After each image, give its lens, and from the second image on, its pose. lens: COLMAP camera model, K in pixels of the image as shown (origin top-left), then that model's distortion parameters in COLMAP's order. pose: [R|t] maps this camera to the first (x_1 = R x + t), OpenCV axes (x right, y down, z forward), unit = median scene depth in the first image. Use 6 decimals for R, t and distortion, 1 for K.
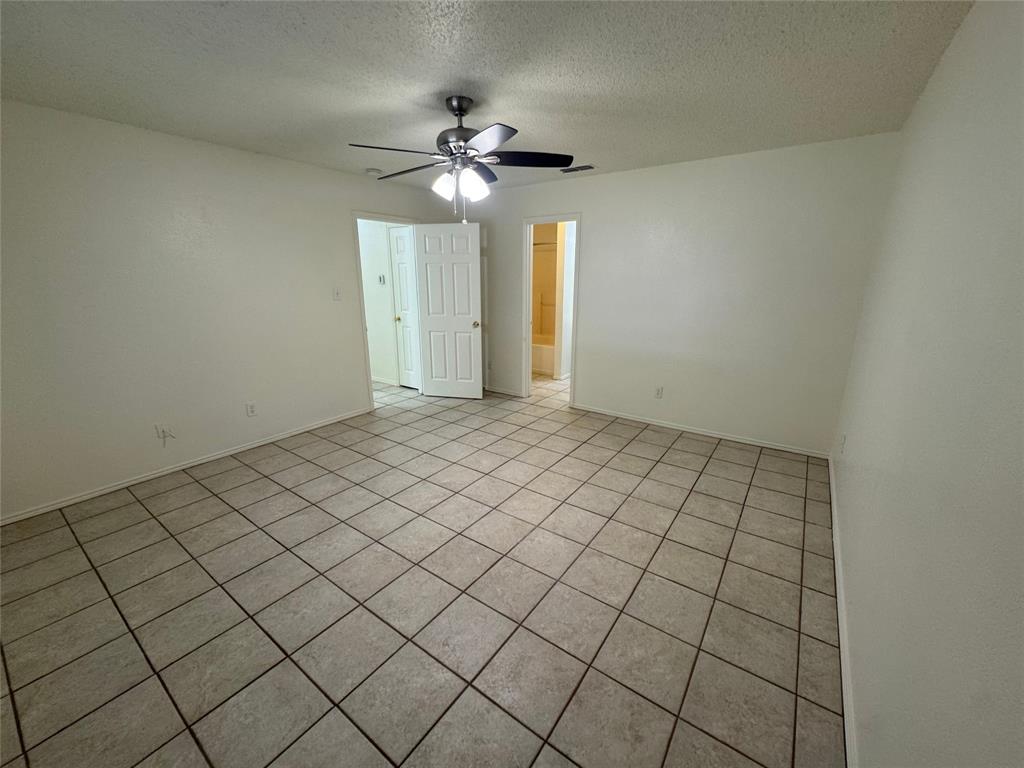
lens RADIAL K [[409.8, 0, 513.2], [0, 409.8, 385.8], [0, 0, 1]] dist [-0.002012, -0.000284]
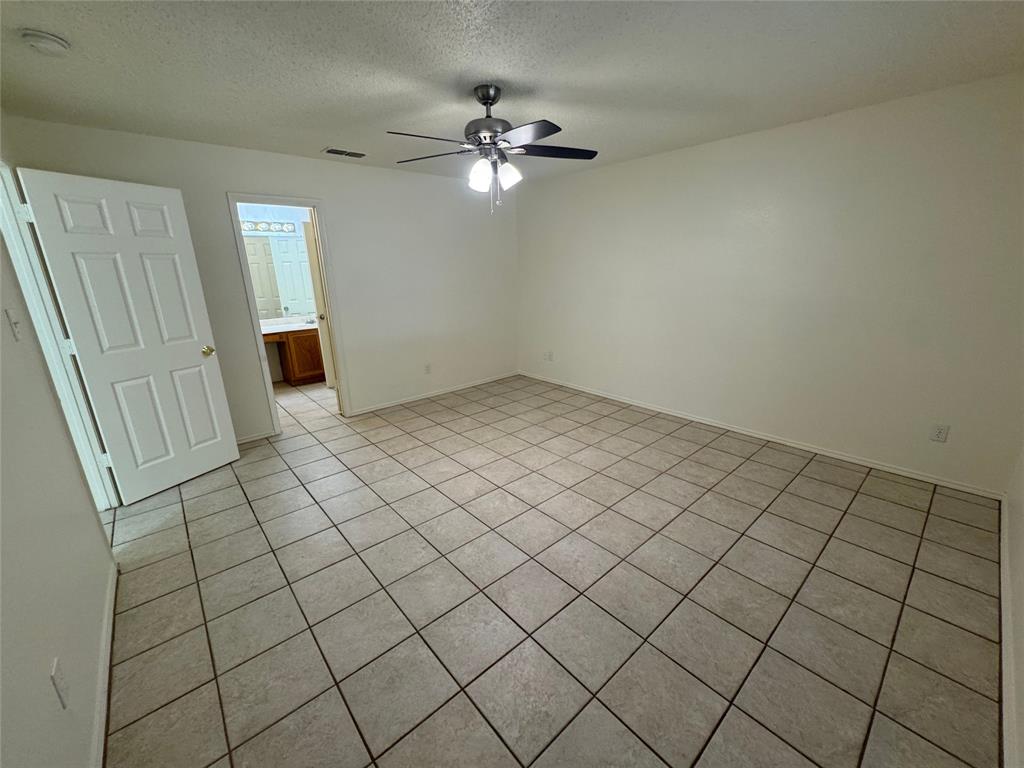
lens RADIAL K [[410.9, 0, 515.4], [0, 410.9, 379.4], [0, 0, 1]] dist [-0.000227, -0.000182]
pose [[0.224563, -0.265161, 0.937689, -0.930296], [0.276376, 0.940083, 0.199650, -0.160822], [-0.934445, 0.214321, 0.284392, 0.591263]]
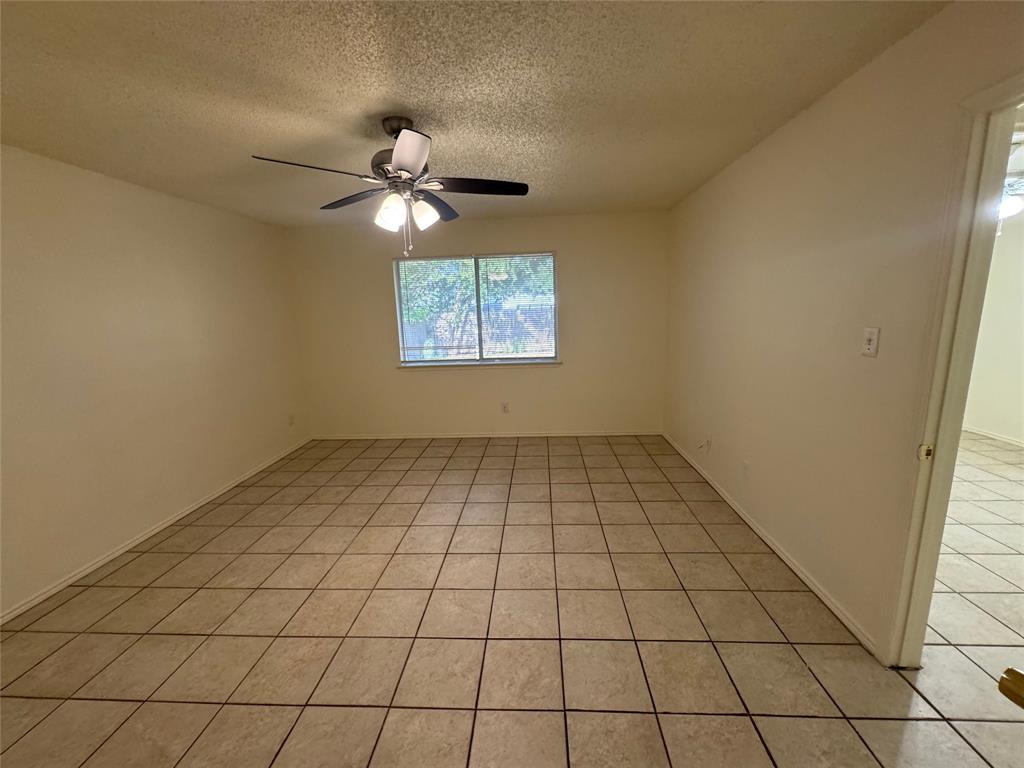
lens RADIAL K [[411.1, 0, 513.9], [0, 411.1, 385.0], [0, 0, 1]] dist [-0.002166, -0.000099]
pose [[-0.848015, 0.125755, -0.514836, 0.140645], [-0.106636, 0.911084, 0.398189, -0.413410], [0.519133, 0.392571, -0.759203, 1.511918]]
